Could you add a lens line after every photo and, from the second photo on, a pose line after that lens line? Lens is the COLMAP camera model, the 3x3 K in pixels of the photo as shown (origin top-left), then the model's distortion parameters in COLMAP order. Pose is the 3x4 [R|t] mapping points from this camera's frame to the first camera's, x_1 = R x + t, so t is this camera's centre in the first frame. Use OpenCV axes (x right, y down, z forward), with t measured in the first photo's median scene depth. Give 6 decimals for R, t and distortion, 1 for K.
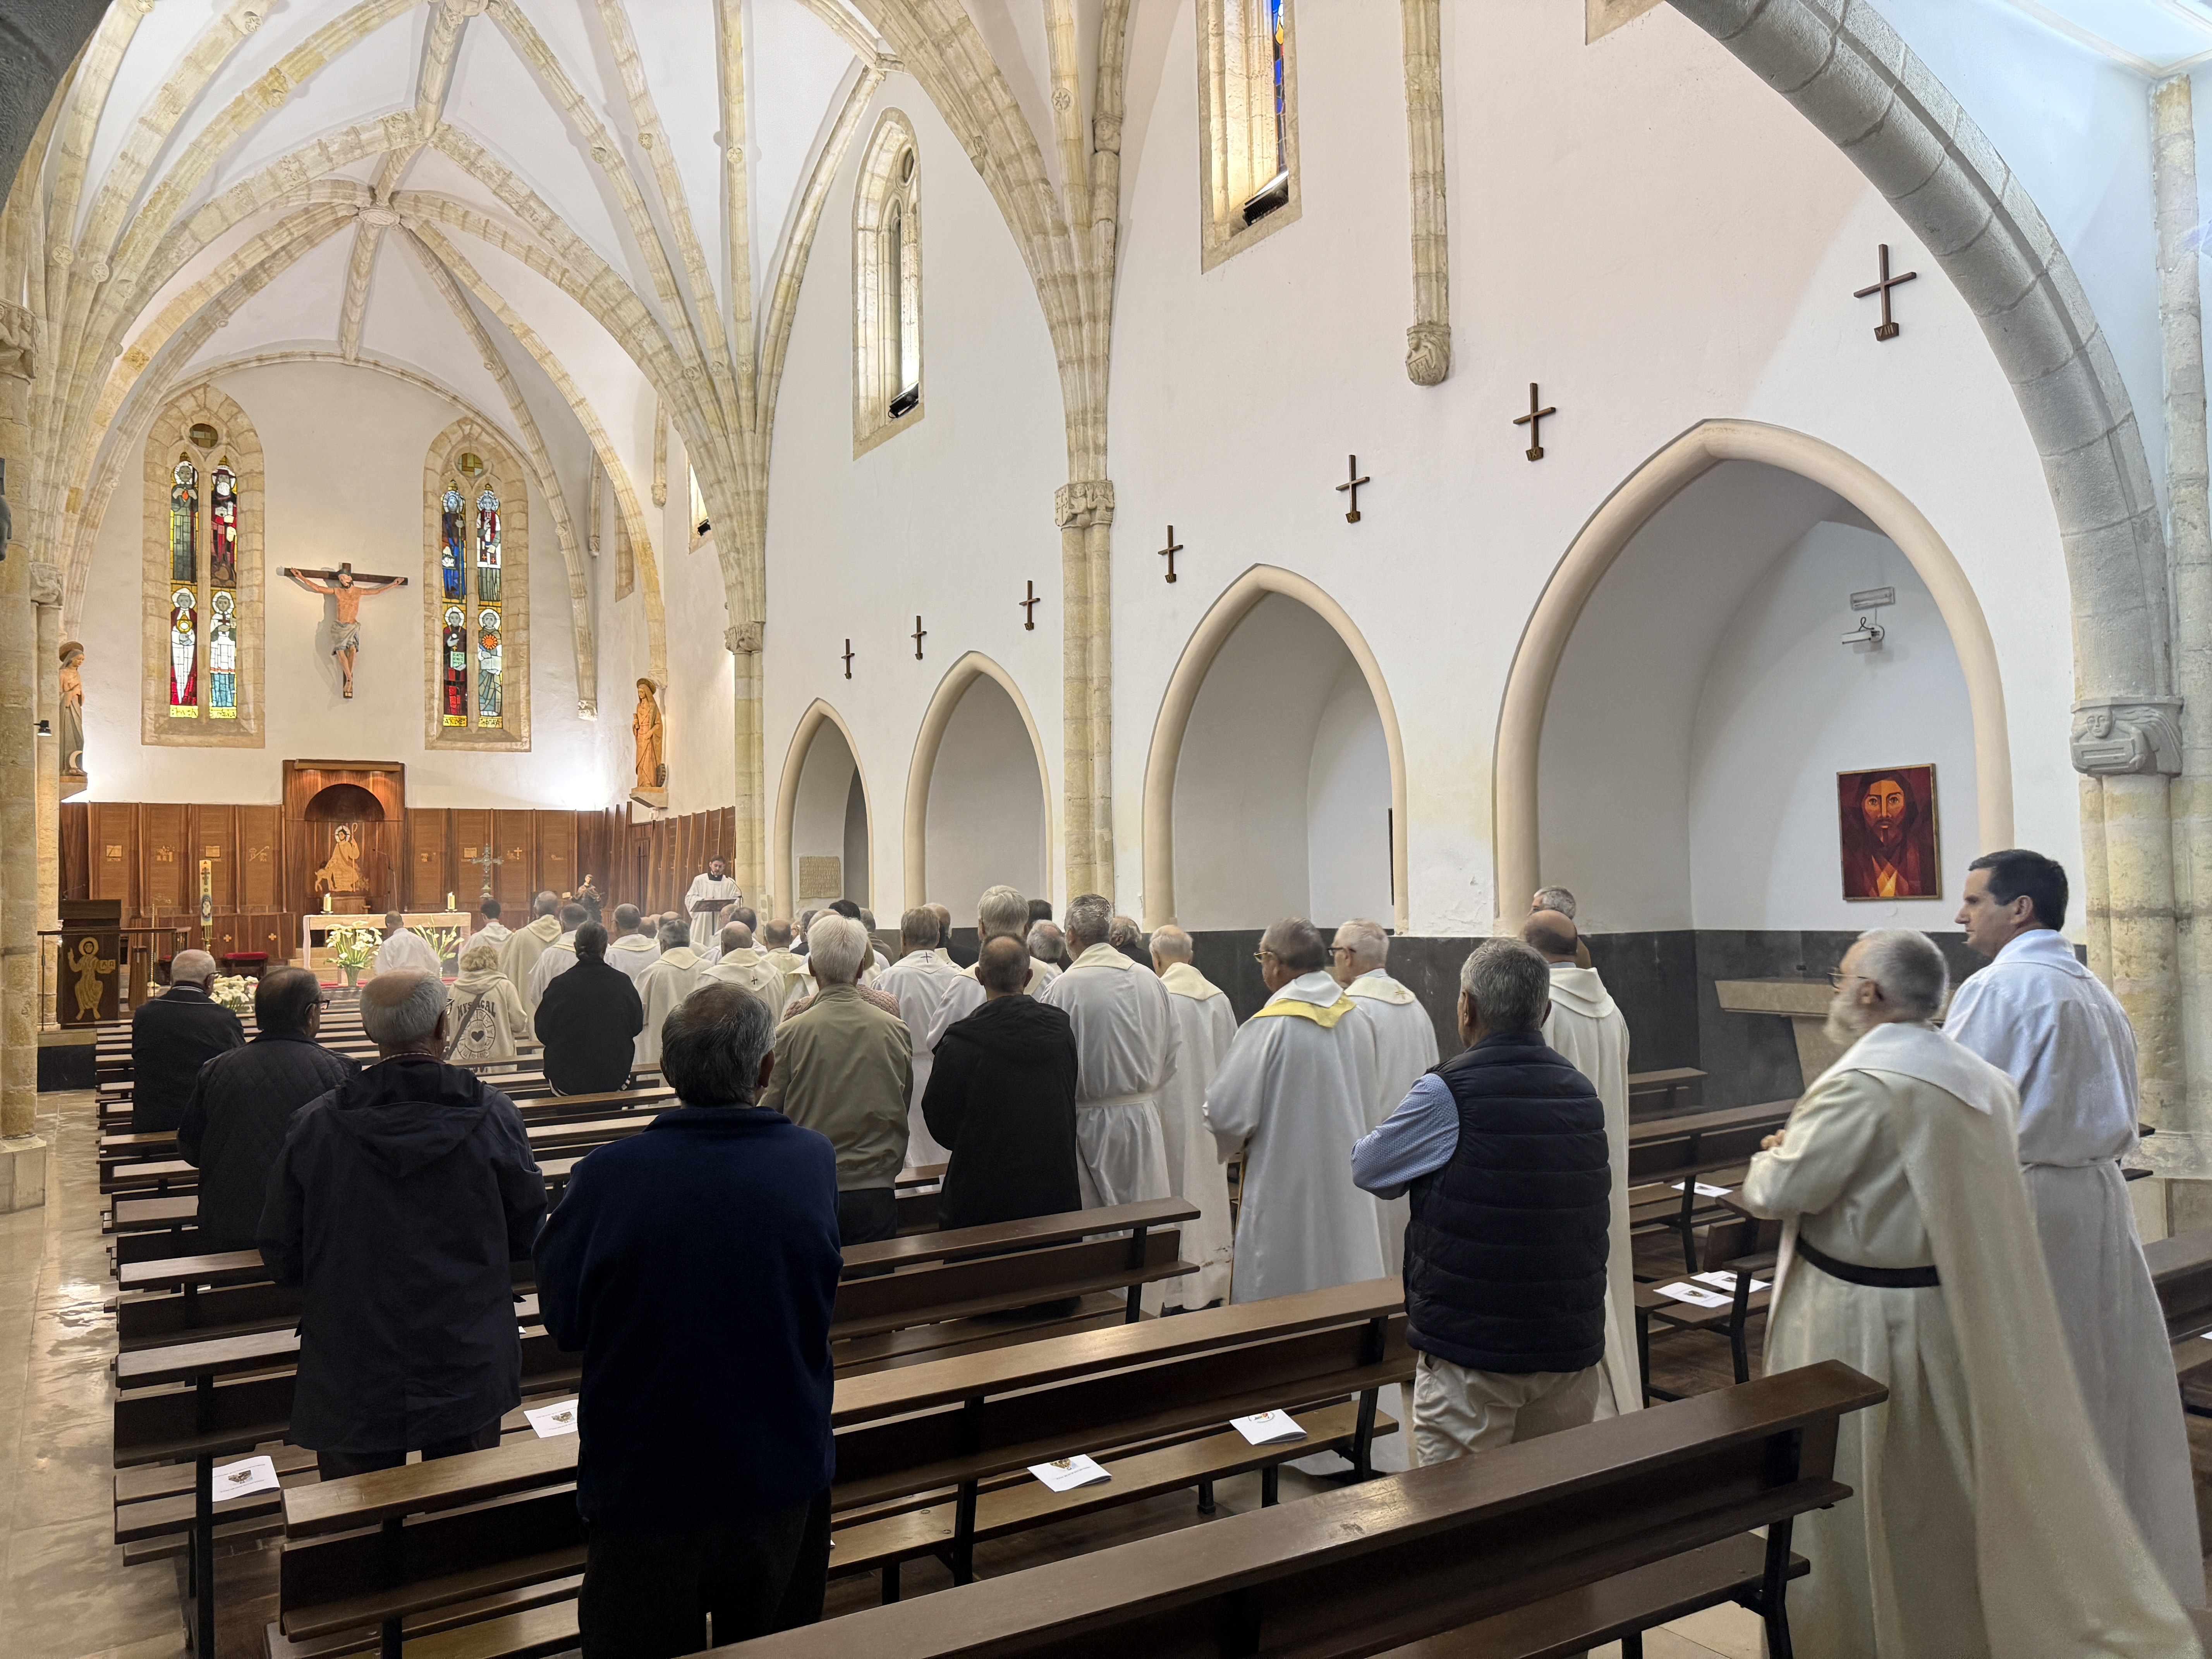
lens RADIAL K [[1577.1, 0, 1098.2], [0, 1577.1, 836.8], [0, 0, 1]] dist [0.041144, -0.044908]
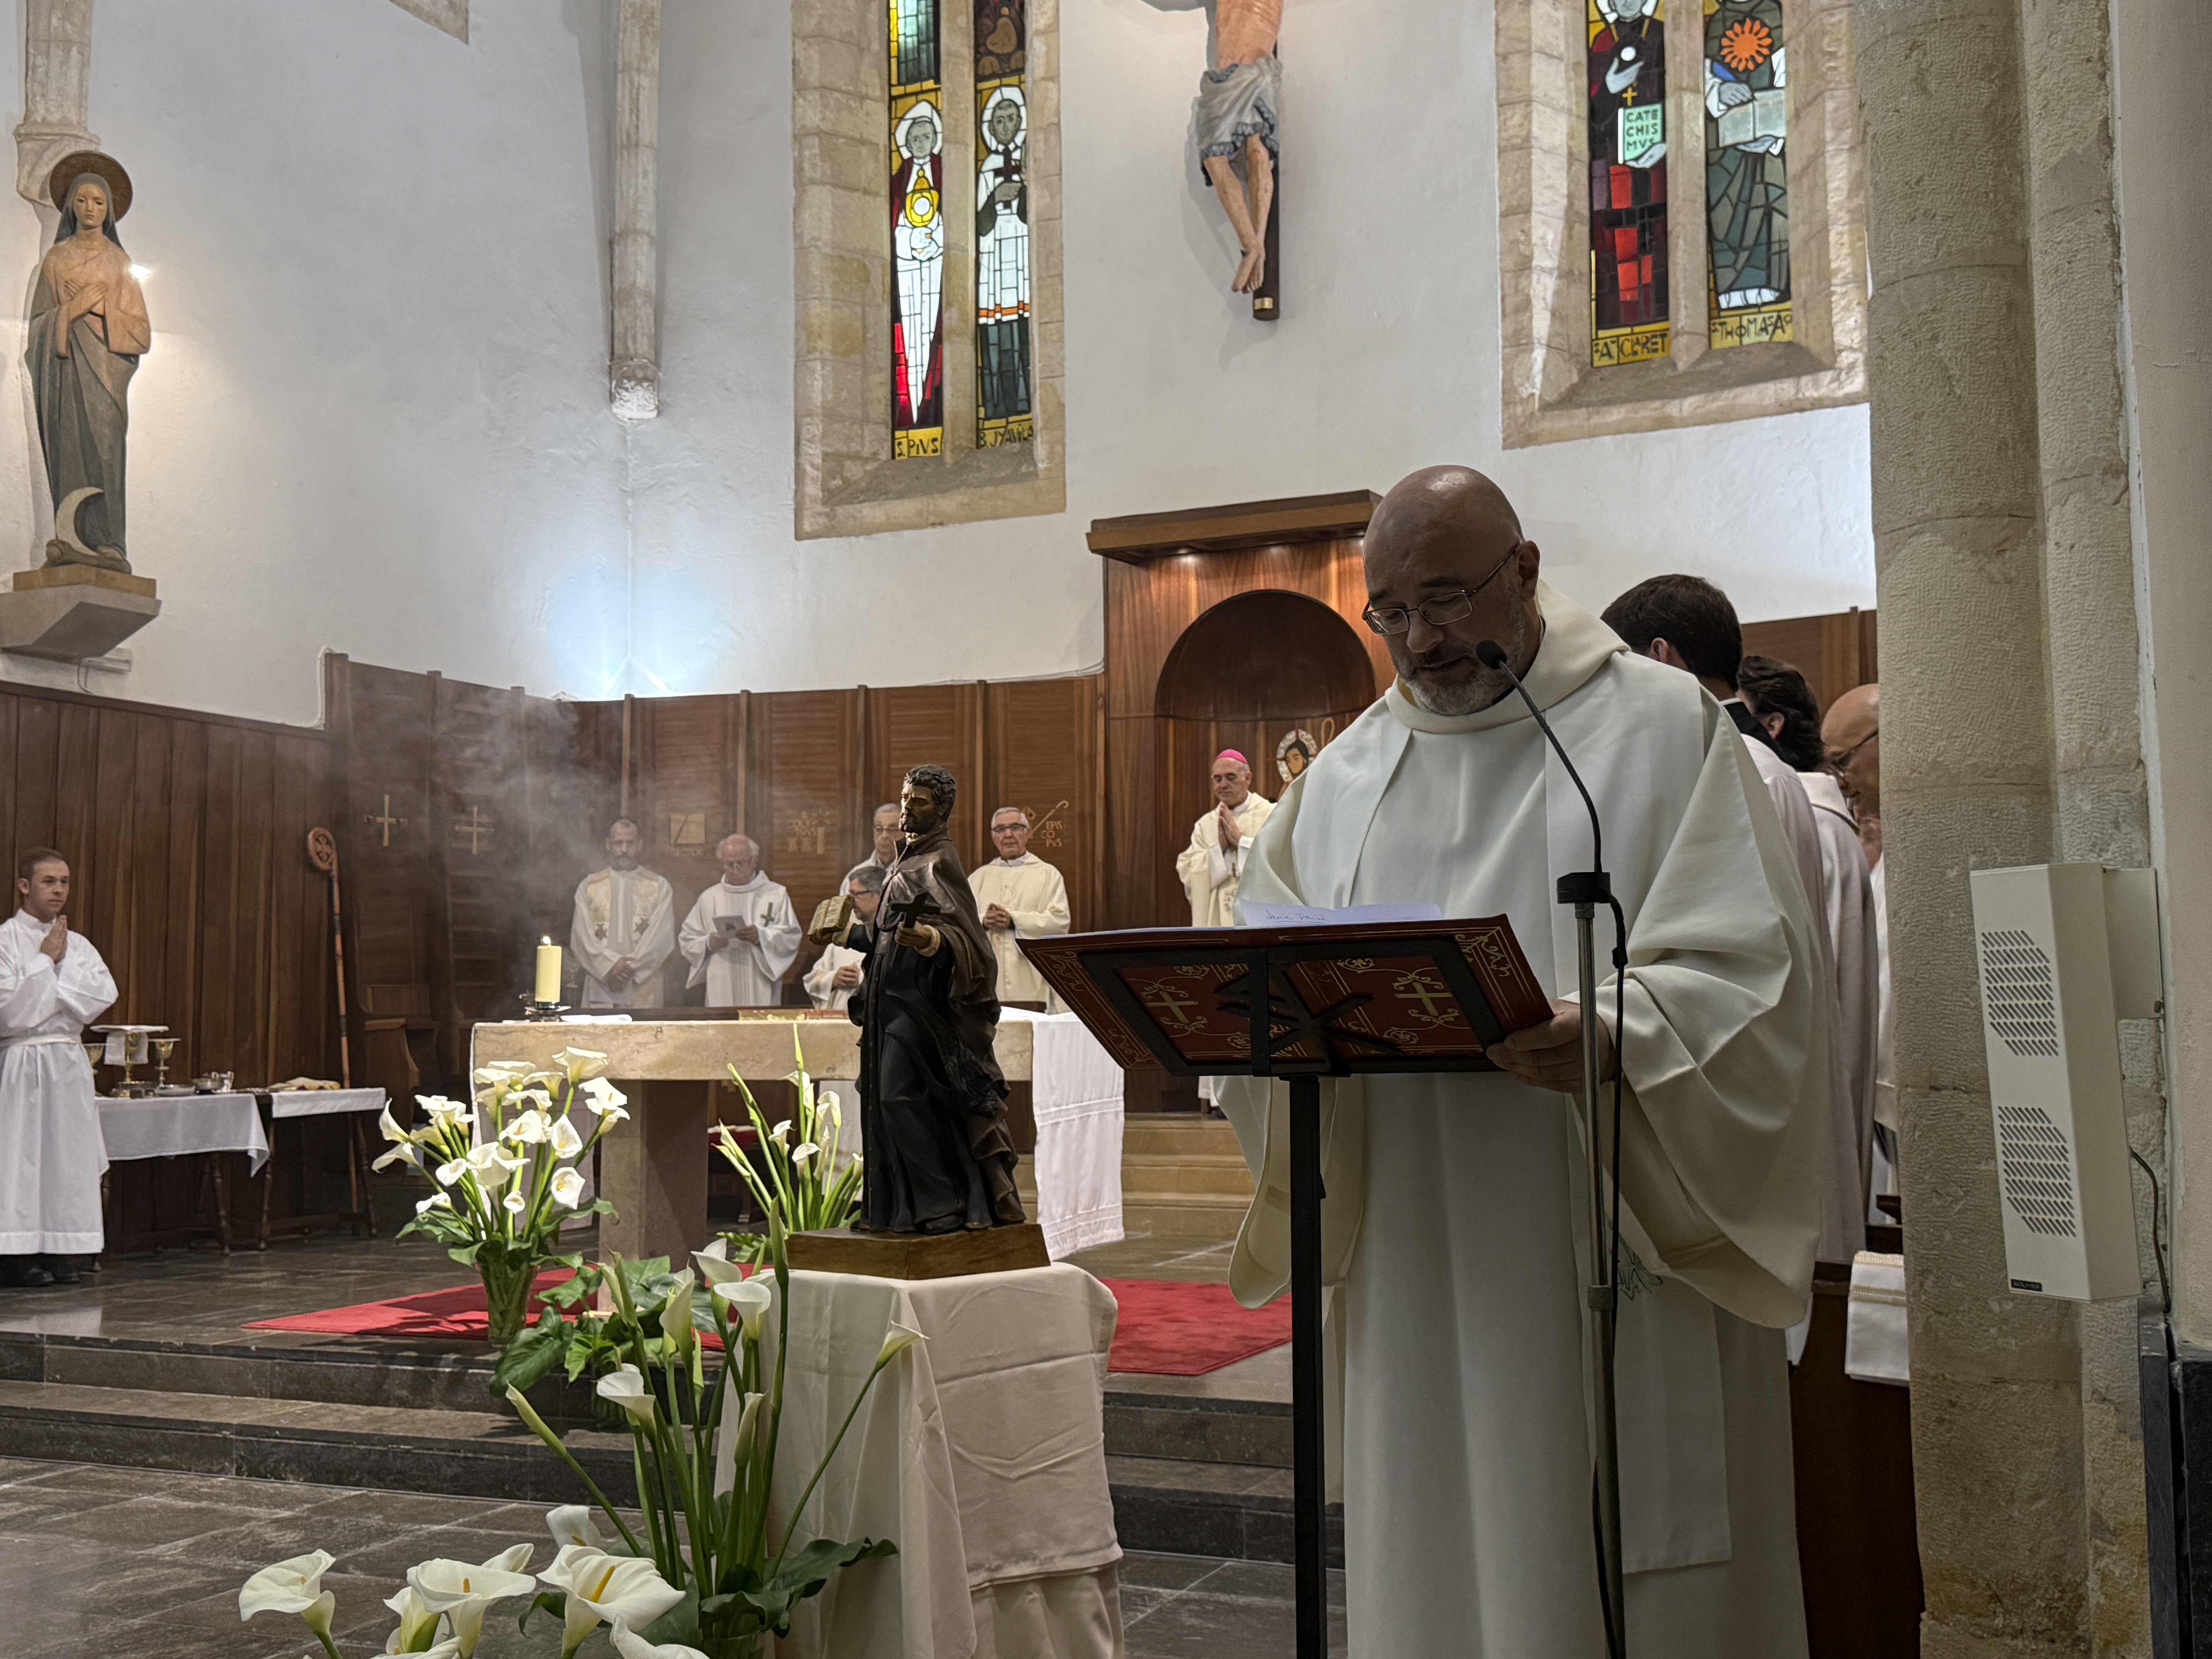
lens RADIAL K [[2347.2, 0, 1082.2], [0, 2347.2, 834.5], [0, 0, 1]] dist [0.098234, 0.000000]
pose [[0.560878, -0.050615, -0.826350, -0.162750], [0.035655, 0.998680, -0.036971, 0.043049], [0.827131, -0.008727, 0.561942, 1.008964]]
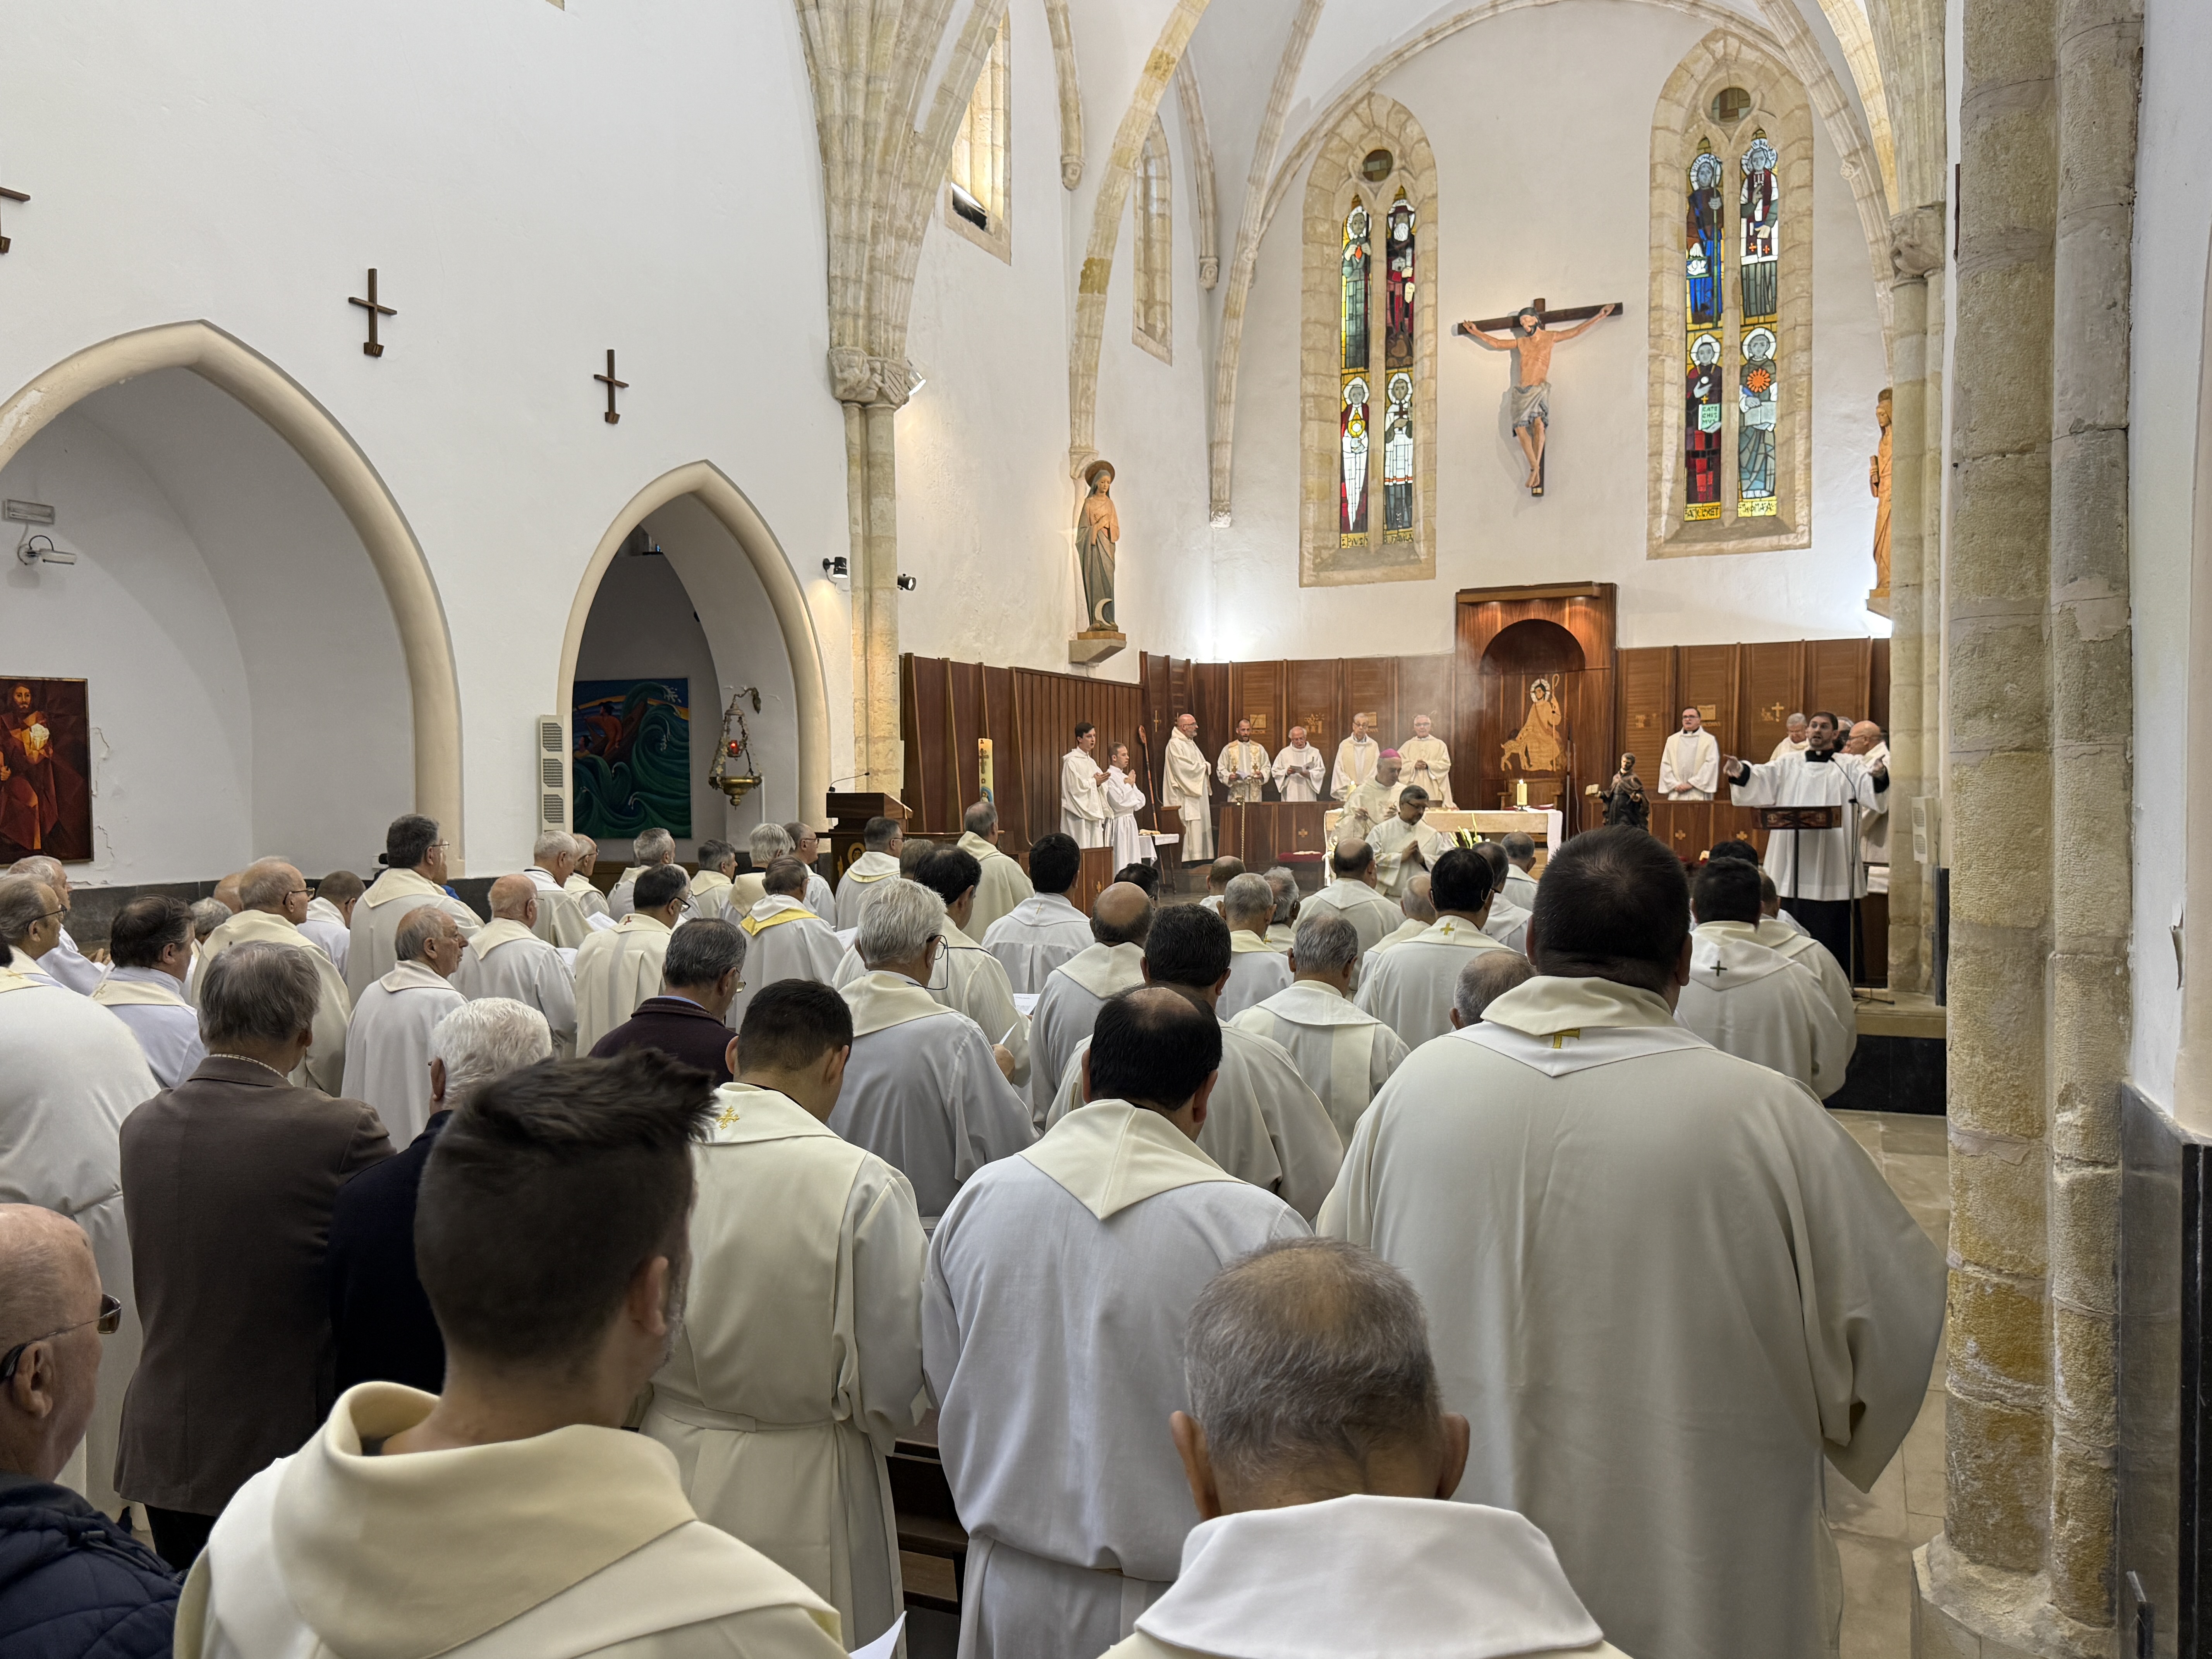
lens RADIAL K [[1739.6, 0, 1086.0], [0, 1739.6, 848.5], [0, 0, 1]] dist [0.102420, -0.169240]
pose [[0.557030, 0.044655, -0.829291, 0.095887], [0.029388, 0.996868, 0.073418, 0.007383], [0.829972, -0.065267, 0.553973, 0.561167]]
